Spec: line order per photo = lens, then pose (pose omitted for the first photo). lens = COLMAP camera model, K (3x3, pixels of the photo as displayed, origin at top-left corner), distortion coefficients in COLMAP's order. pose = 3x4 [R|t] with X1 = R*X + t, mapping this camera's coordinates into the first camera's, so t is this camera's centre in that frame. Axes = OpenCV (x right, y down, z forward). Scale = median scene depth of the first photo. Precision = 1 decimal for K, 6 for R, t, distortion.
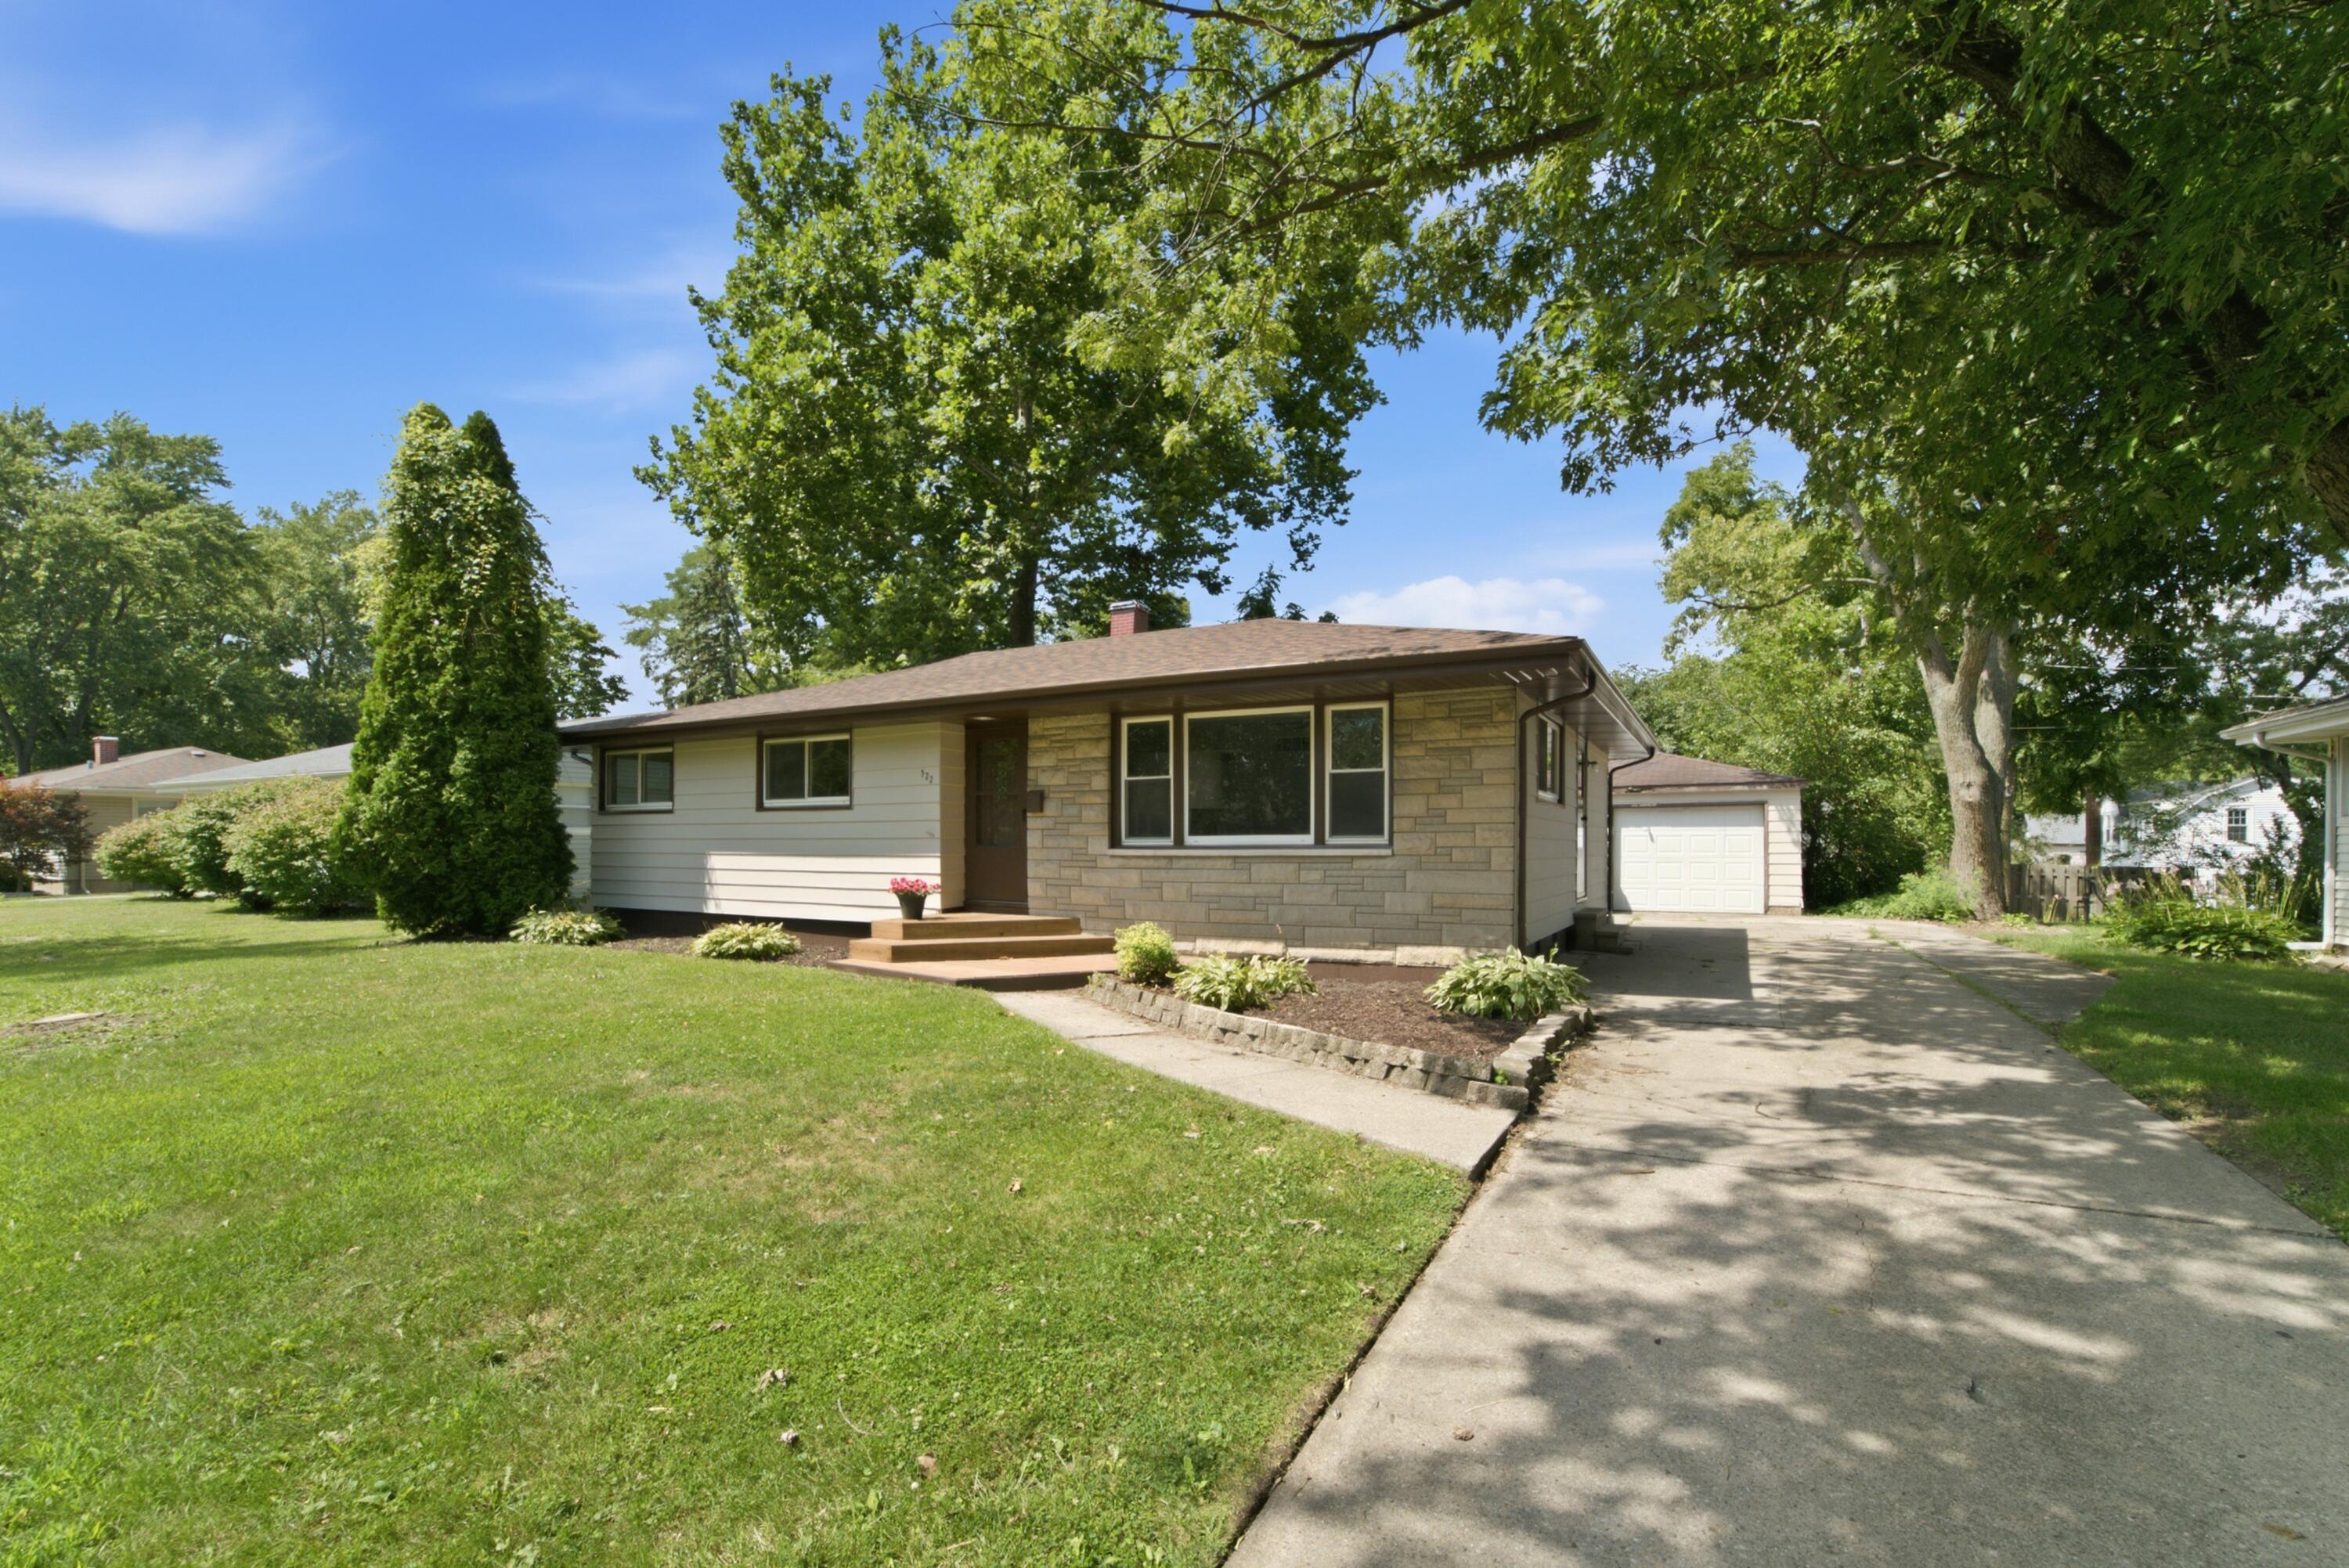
lens RADIAL K [[978.0, 0, 1204.7], [0, 978.0, 809.9], [0, 0, 1]] dist [0.000514, 0.000222]
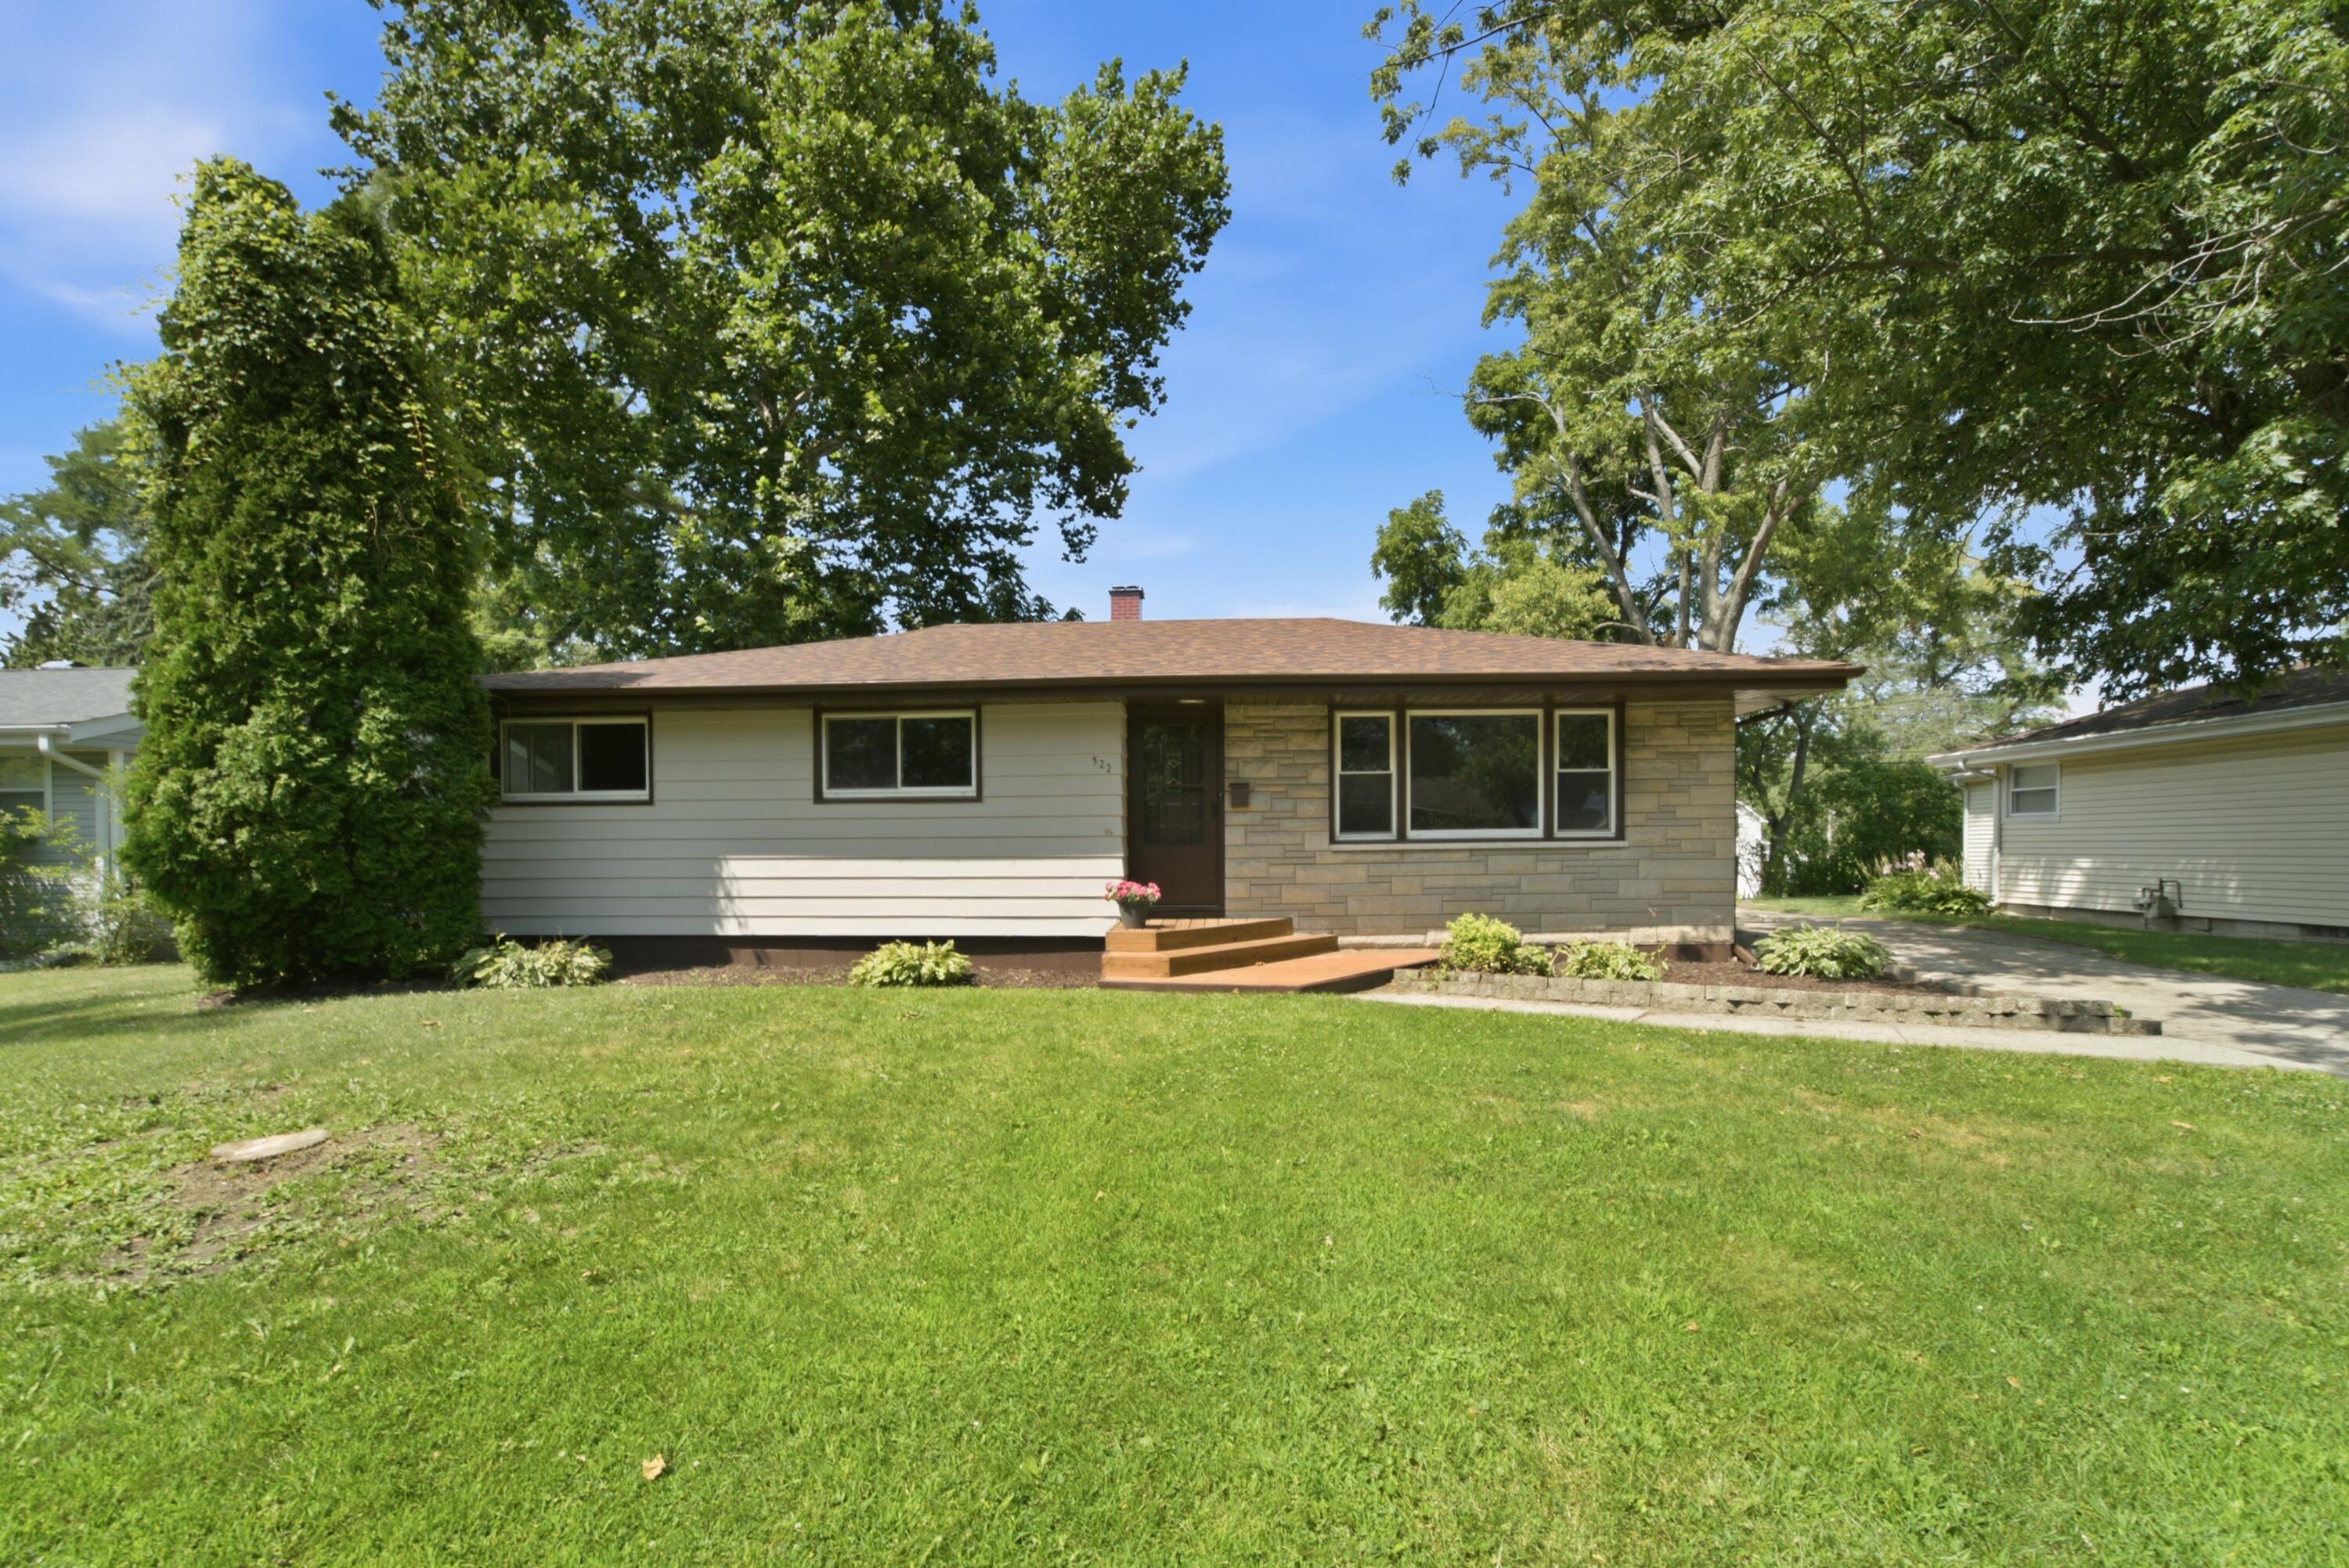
lens RADIAL K [[1002.2, 0, 1175.5], [0, 1002.2, 836.3], [0, 0, 1]] dist [-0.019419, 0.000296]
pose [[0.896004, -0.003498, 0.444032, -0.580024], [-0.006182, 0.999774, 0.020350, 0.010192], [-0.444003, -0.020978, 0.895780, 0.154466]]
